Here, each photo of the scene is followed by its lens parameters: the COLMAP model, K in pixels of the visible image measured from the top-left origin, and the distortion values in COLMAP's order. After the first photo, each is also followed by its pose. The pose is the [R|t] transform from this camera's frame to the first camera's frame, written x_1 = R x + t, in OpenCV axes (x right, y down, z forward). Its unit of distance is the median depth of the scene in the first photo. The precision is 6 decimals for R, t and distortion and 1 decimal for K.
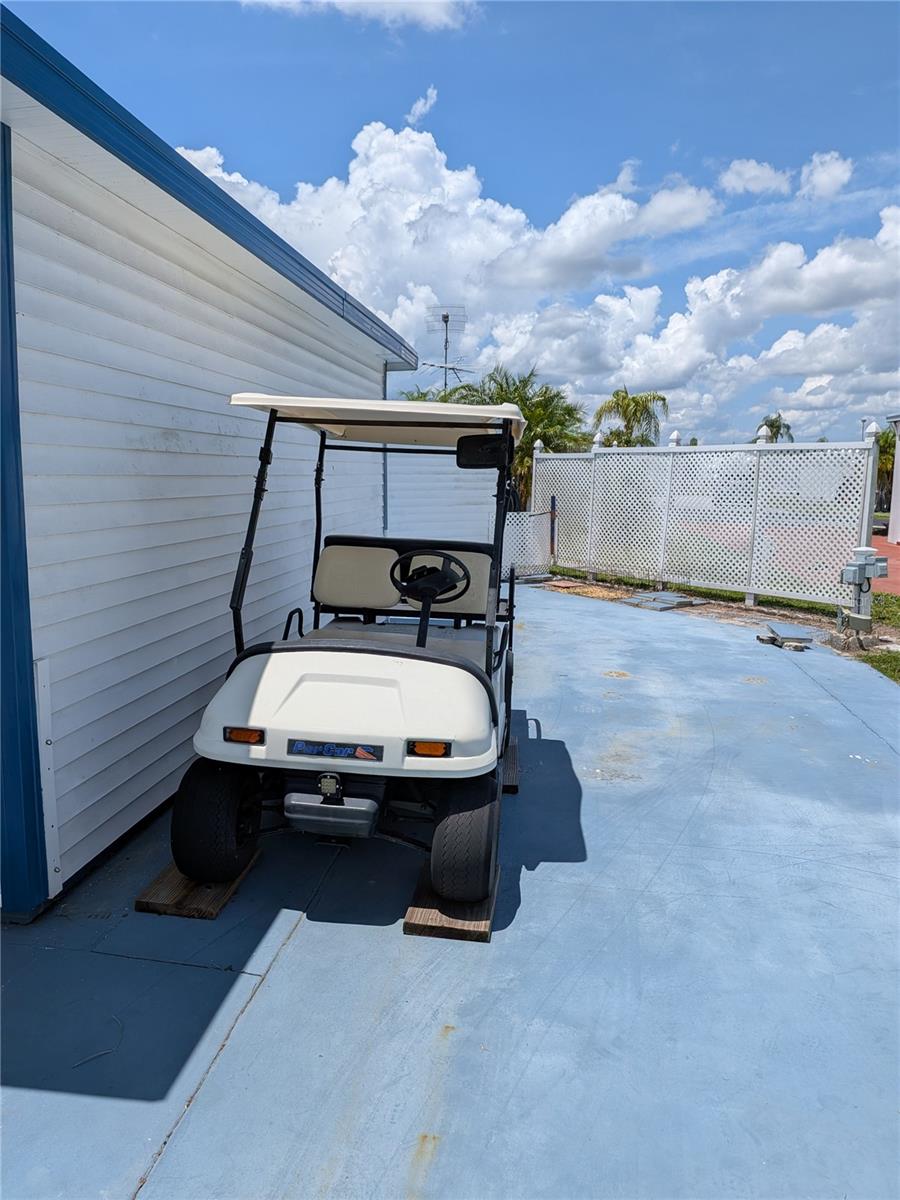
lens RADIAL K [[854.4, 0, 443.9], [0, 854.4, 601.9], [0, 0, 1]] dist [0.098119, -0.178545]
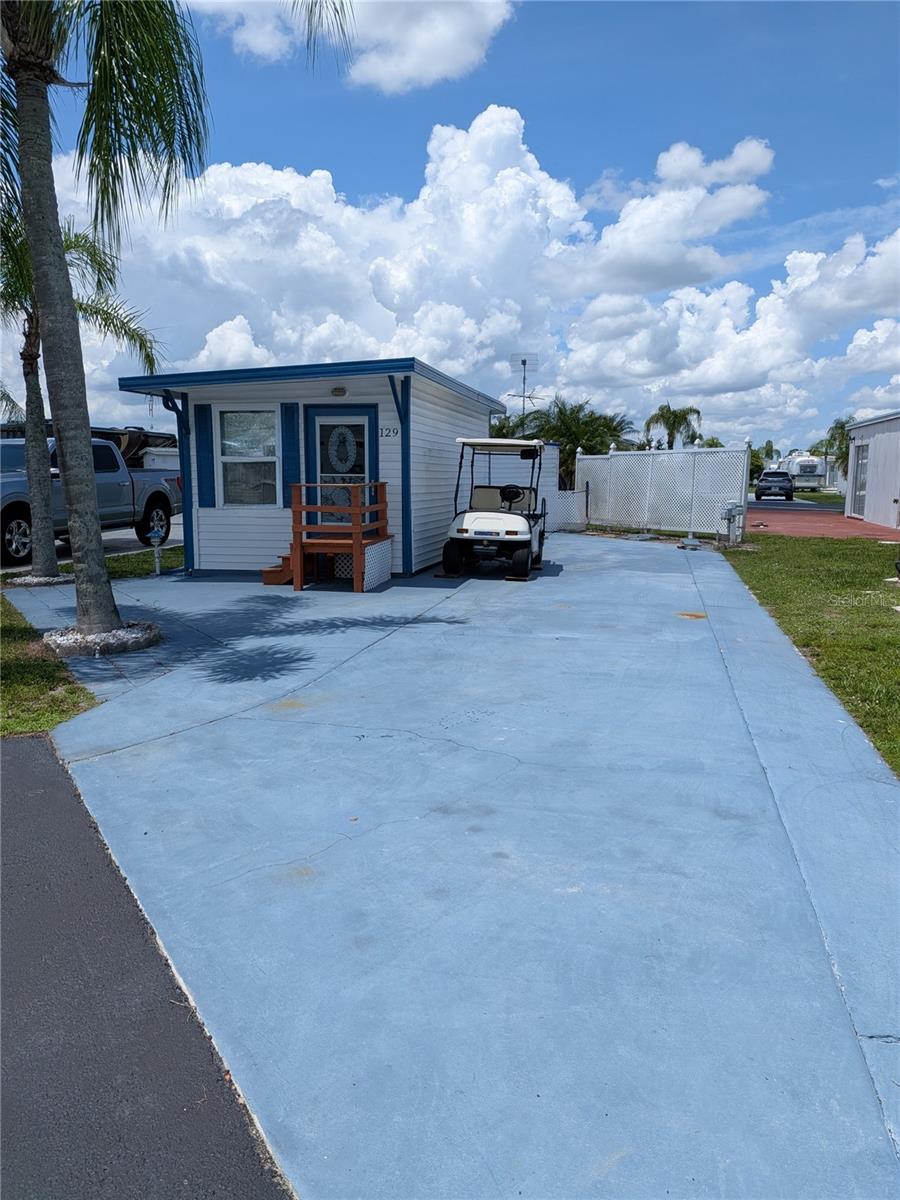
lens RADIAL K [[854.4, 0, 443.9], [0, 854.4, 601.9], [0, 0, 1]] dist [0.098119, -0.178545]
pose [[0.995432, 0.004621, -0.095366, 0.018274], [-0.005193, 0.999970, -0.005755, 0.192097], [0.095337, 0.006224, 0.995426, -1.073950]]
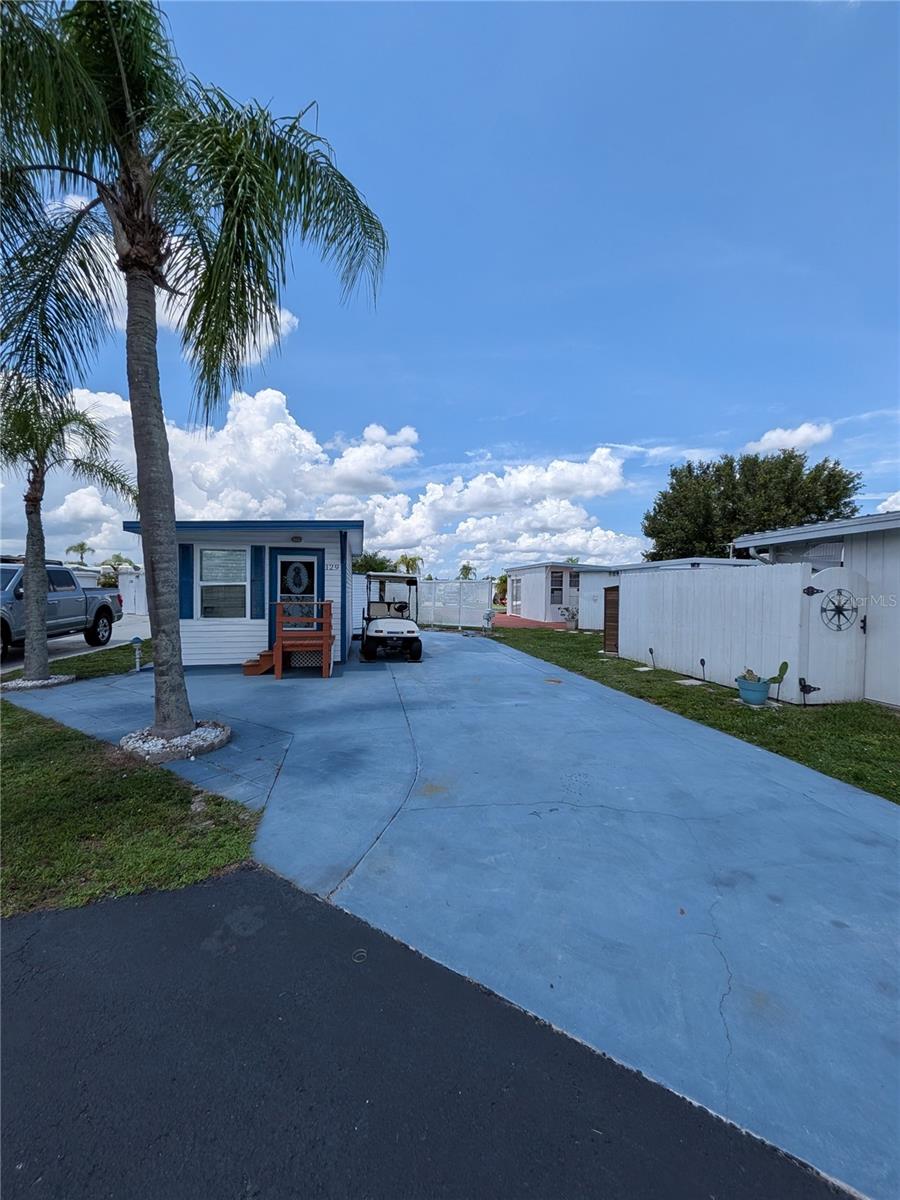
lens RADIAL K [[480.9, 0, 450.0], [0, 480.9, 600.0], [0, 0, 1]] dist [0.003055, 0.000239]
pose [[0.948915, -0.006159, 0.315470, -0.312608], [0.047492, 0.991207, -0.123501, 0.144516], [-0.311936, 0.132174, 0.940864, -0.871194]]
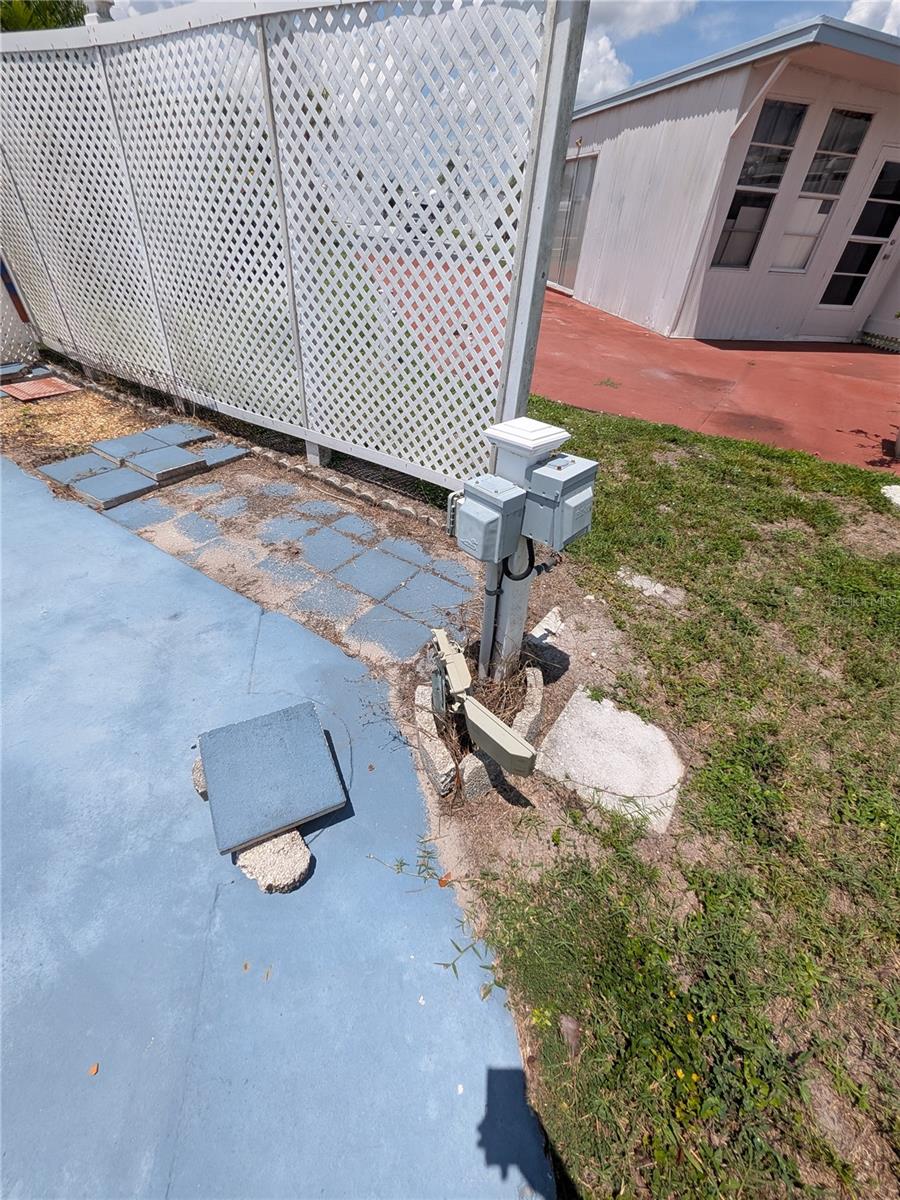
lens RADIAL K [[480.9, 0, 450.0], [0, 480.9, 600.0], [0, 0, 1]] dist [0.003055, 0.000239]
pose [[0.928587, -0.198962, 0.313274, 0.411121], [0.006316, 0.852493, 0.522700, -0.103506], [-0.371061, -0.483394, 0.792871, 0.874196]]
